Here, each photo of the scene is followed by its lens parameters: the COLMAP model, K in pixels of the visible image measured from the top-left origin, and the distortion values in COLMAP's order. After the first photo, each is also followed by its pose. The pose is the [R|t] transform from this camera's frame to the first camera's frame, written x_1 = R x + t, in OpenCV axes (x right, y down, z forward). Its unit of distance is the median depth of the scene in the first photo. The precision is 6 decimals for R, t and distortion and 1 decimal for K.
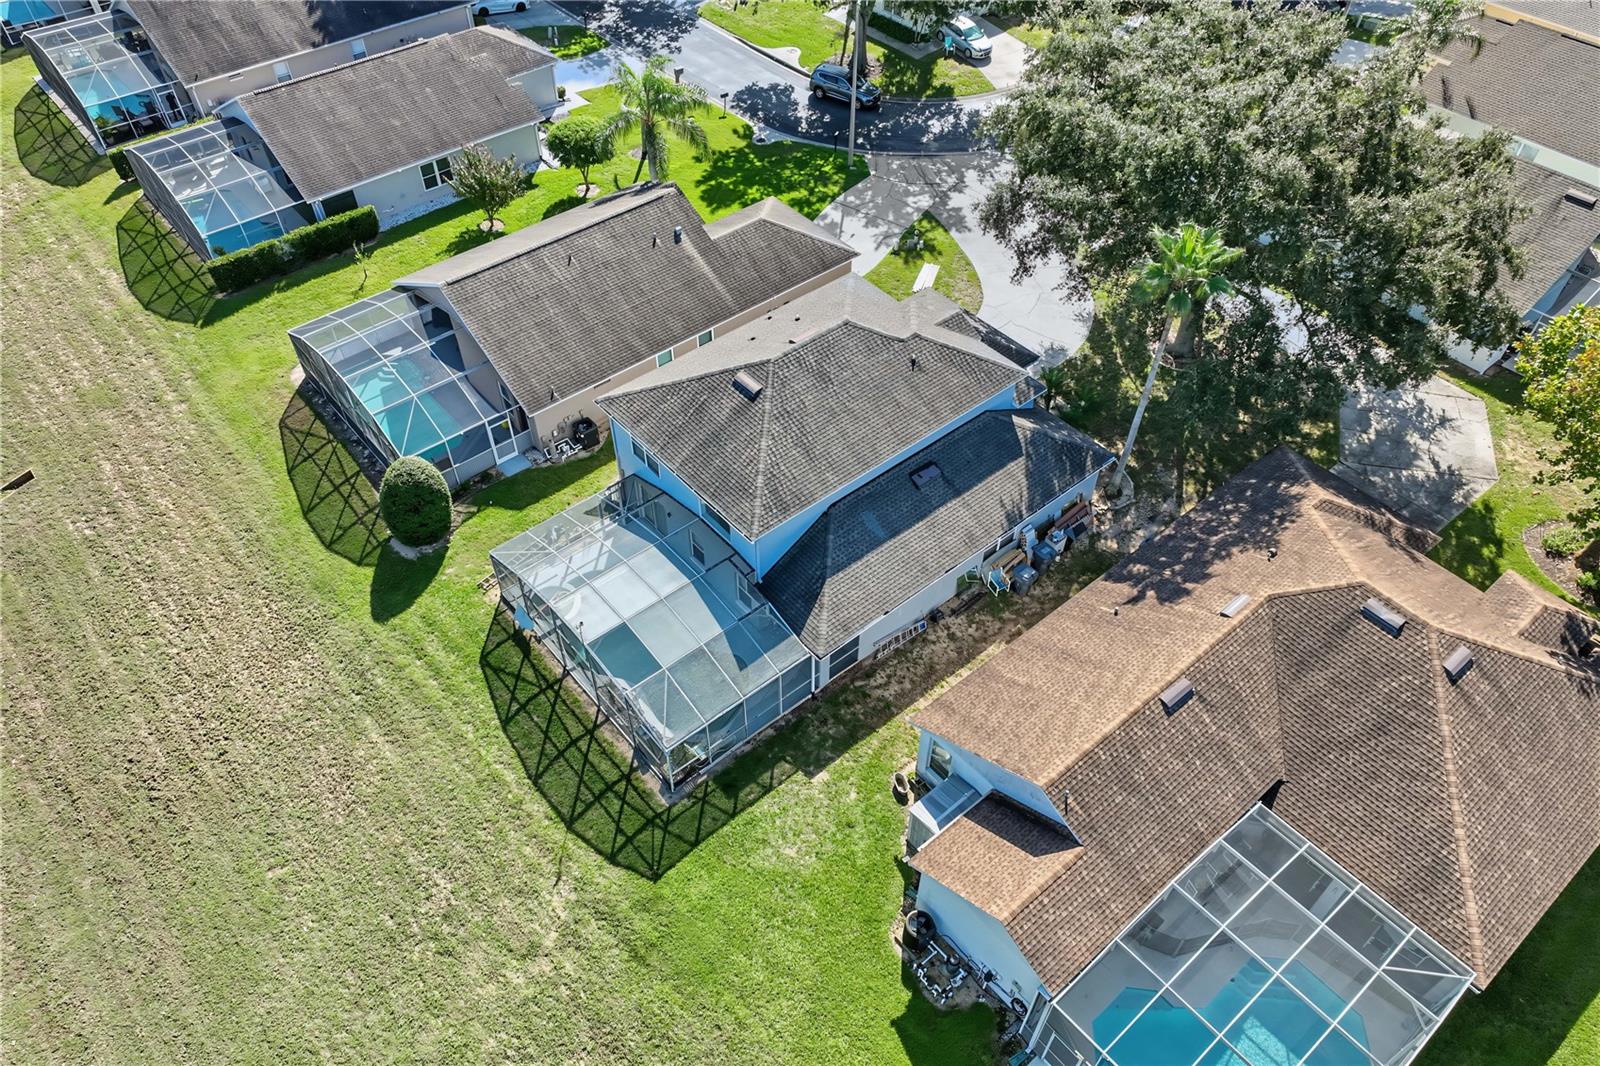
lens RADIAL K [[1111.0, 0, 800.0], [0, 1111.0, 533.0], [0, 0, 1]] dist [-0.000293, 0.002960]
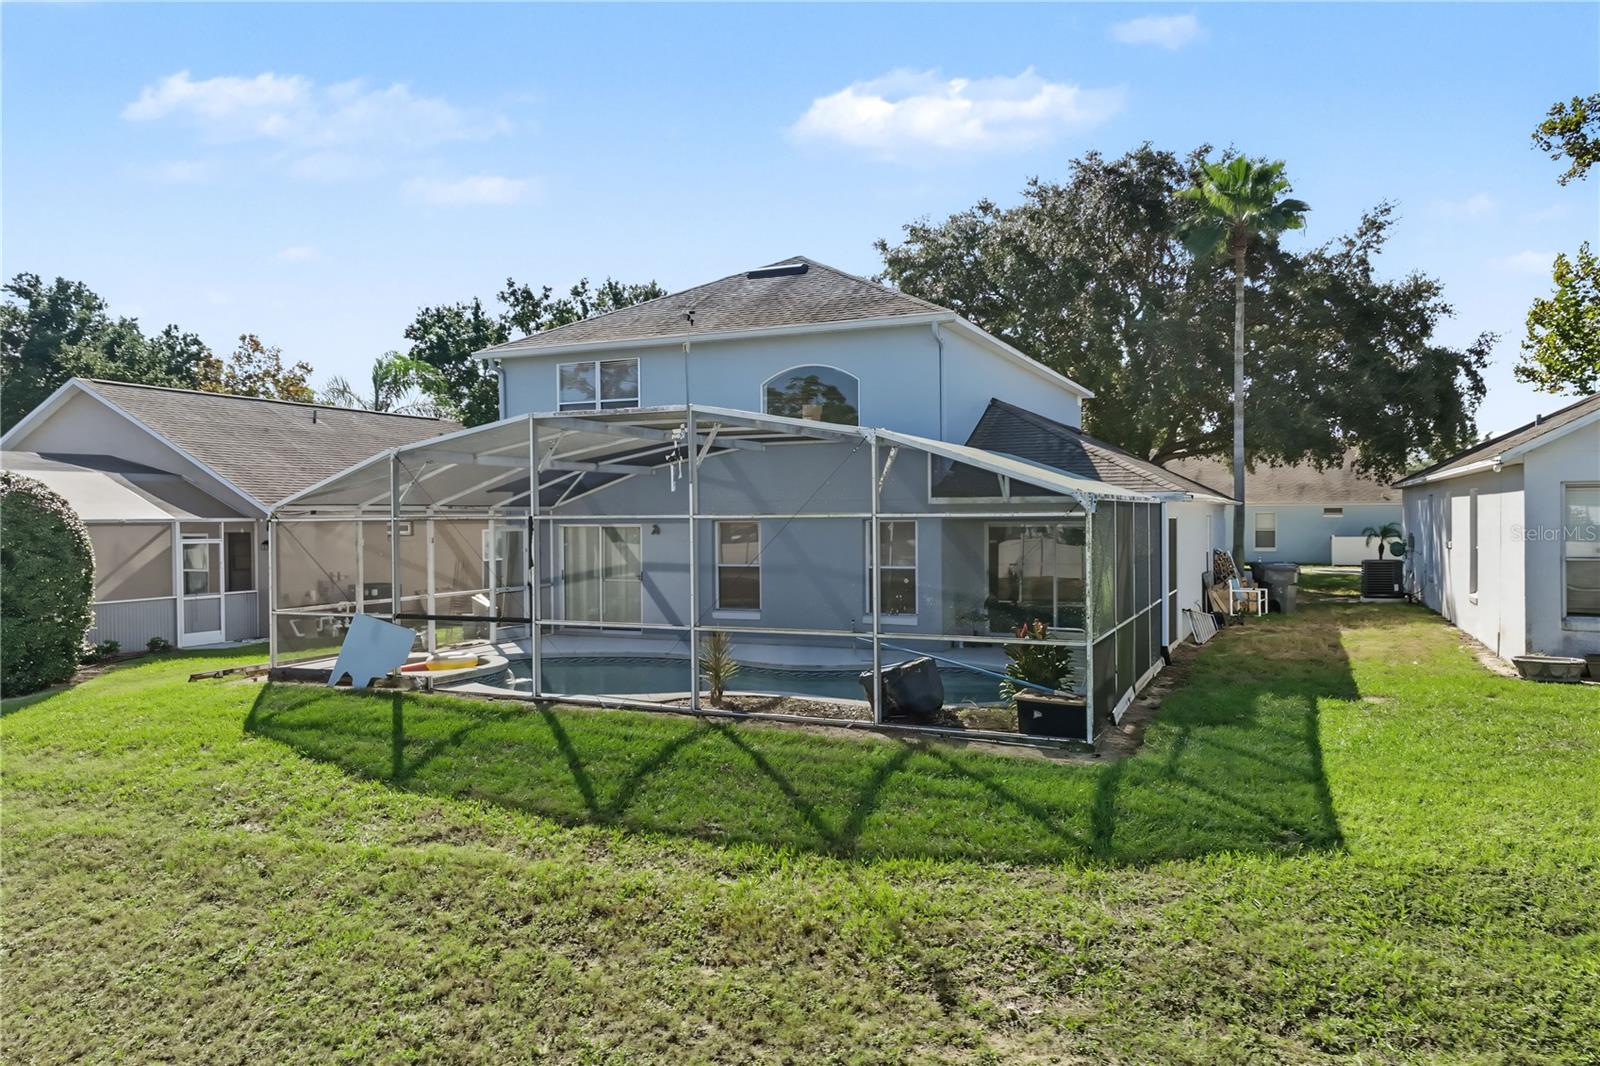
lens RADIAL K [[1112.9, 0, 792.4], [0, 1112.9, 526.9], [0, 0, 1]] dist [0.002441, 0.002547]
pose [[0.904504, -0.021305, 0.425933, -0.293941], [0.320518, 0.692792, -0.645994, 0.339016], [-0.281320, 0.720823, 0.633461, 0.751104]]
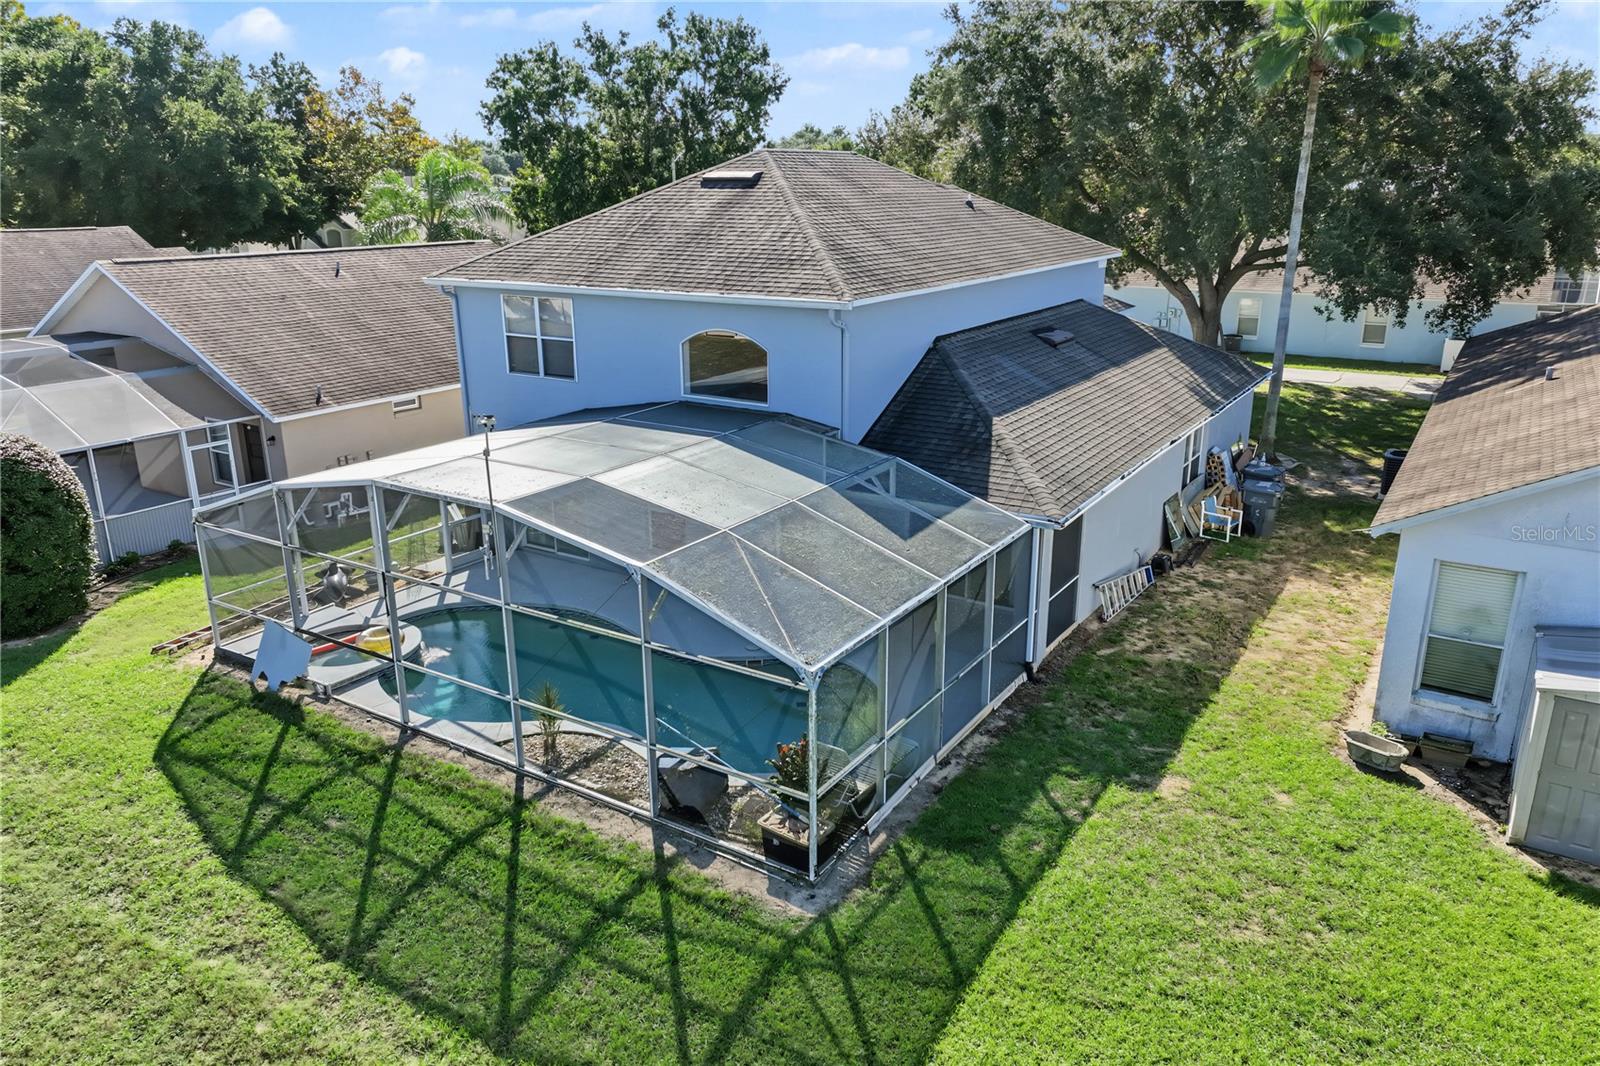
lens RADIAL K [[1111.0, 0, 800.0], [0, 1111.0, 533.0], [0, 0, 1]] dist [-0.000293, 0.002960]
pose [[0.956105, -0.102598, 0.274474, -0.185539], [0.222470, 0.863794, -0.452069, 0.275019], [-0.190707, 0.493288, 0.848704, 0.638327]]
